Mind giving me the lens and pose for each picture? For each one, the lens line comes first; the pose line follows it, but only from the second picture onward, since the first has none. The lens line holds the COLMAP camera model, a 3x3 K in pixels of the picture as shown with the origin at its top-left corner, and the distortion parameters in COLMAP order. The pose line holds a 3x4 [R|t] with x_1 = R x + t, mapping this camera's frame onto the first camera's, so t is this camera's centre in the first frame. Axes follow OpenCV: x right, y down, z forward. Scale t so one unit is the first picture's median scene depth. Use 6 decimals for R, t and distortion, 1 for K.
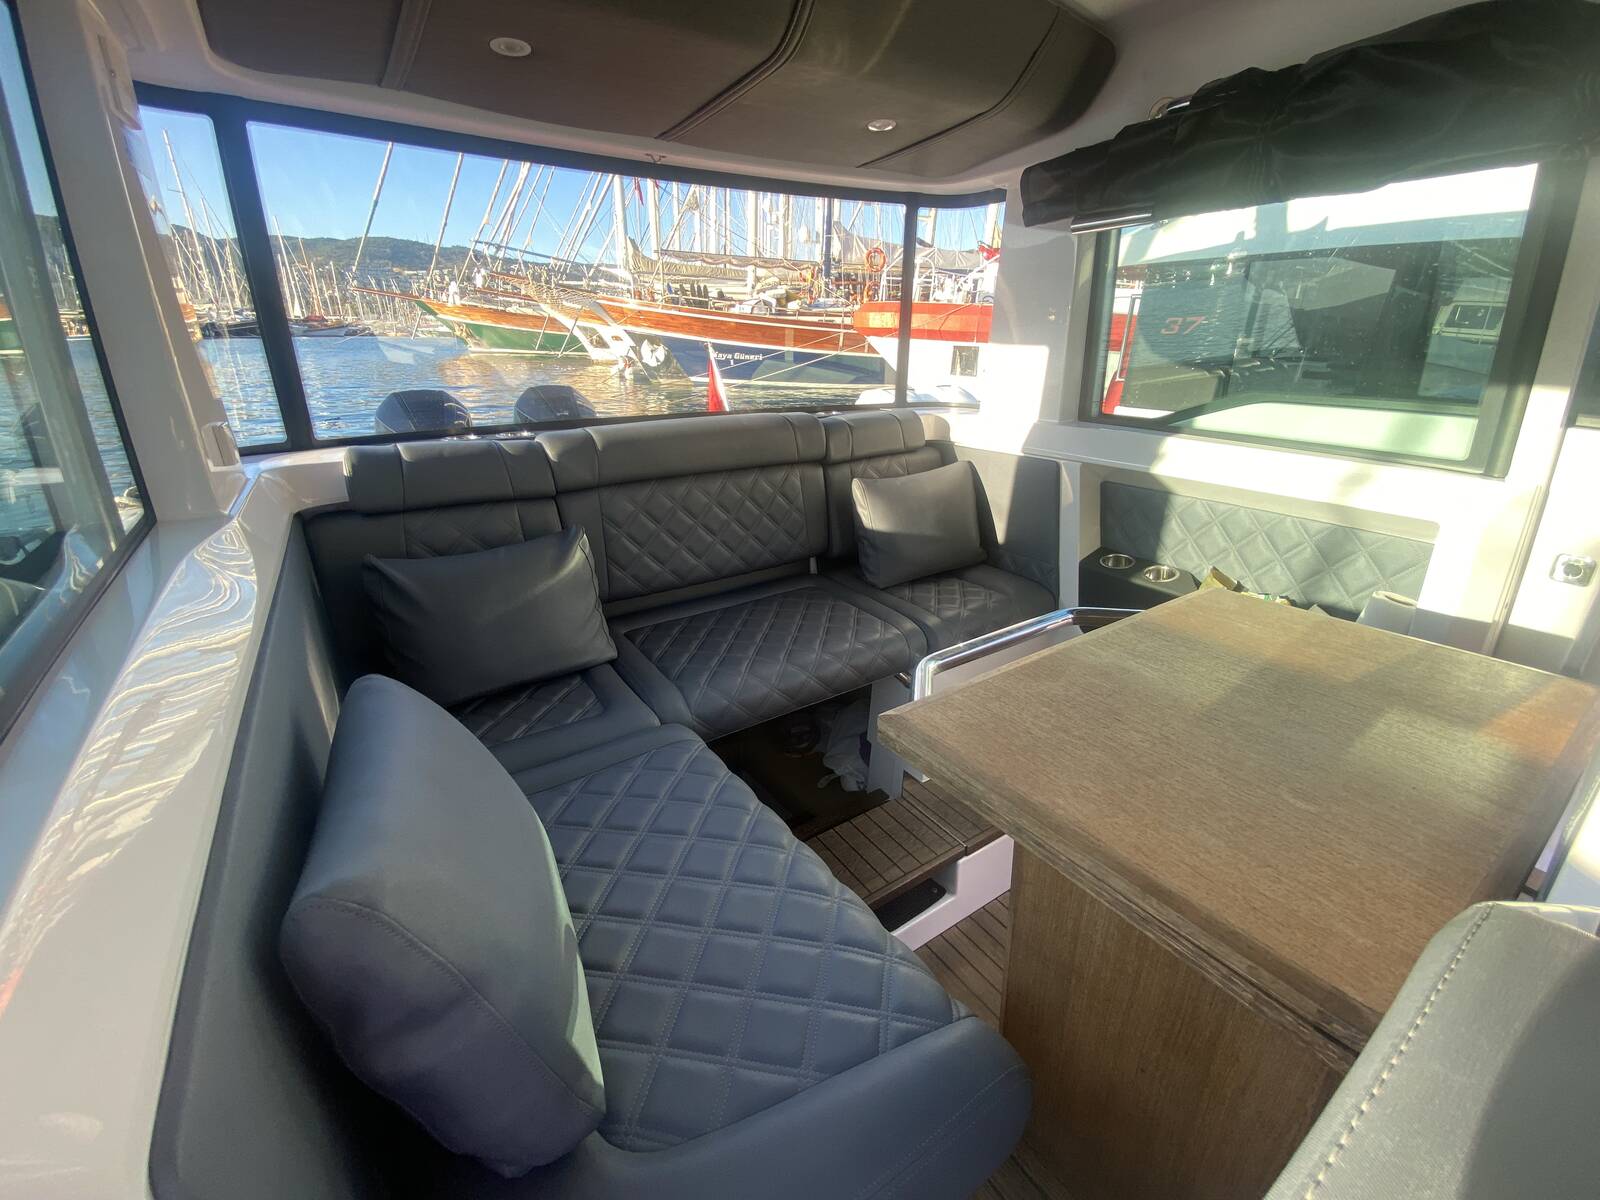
lens RADIAL K [[649.0, 0, 802.4], [0, 649.0, 595.8], [0, 0, 1]] dist [0.009915, -0.014445]
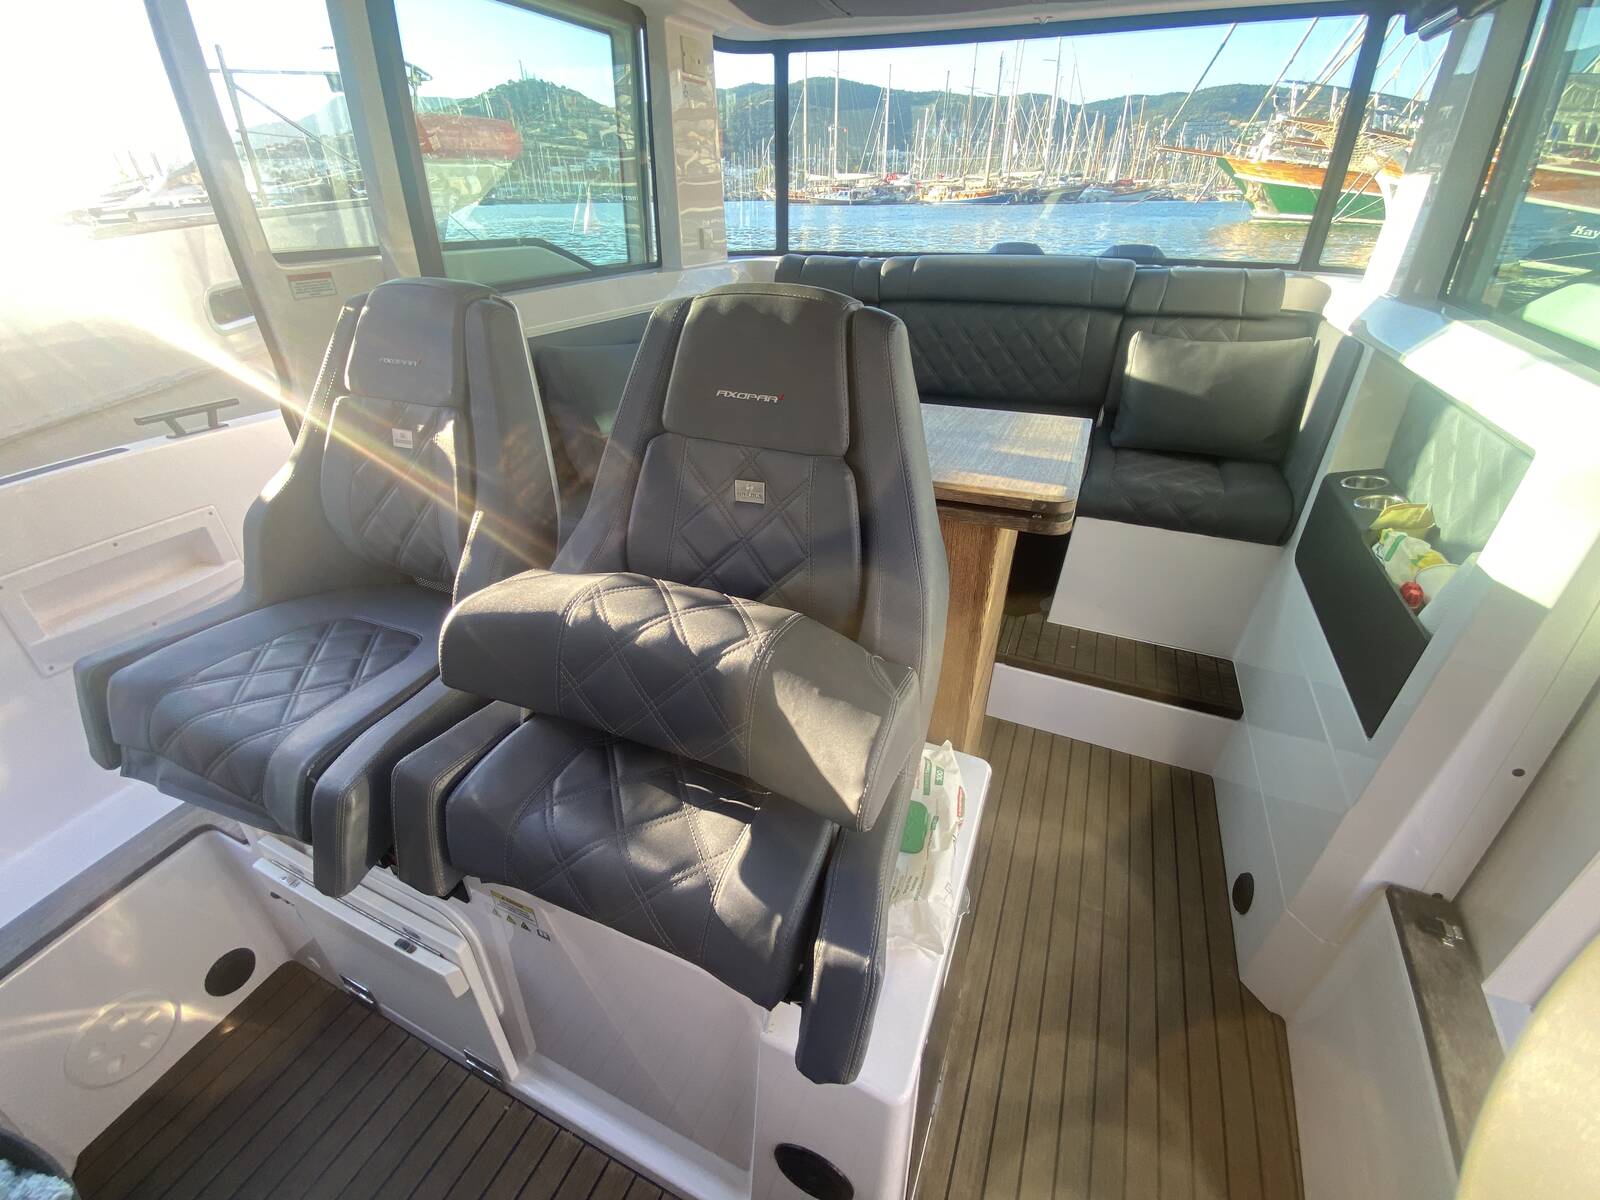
lens RADIAL K [[649.0, 0, 797.3], [0, 649.0, 595.9], [0, 0, 1]] dist [0.009915, -0.014445]
pose [[0.525763, 0.427893, -0.735174, 0.618901], [-0.299179, 0.902068, 0.311072, 0.027201], [0.796282, 0.056398, 0.602290, 0.006995]]
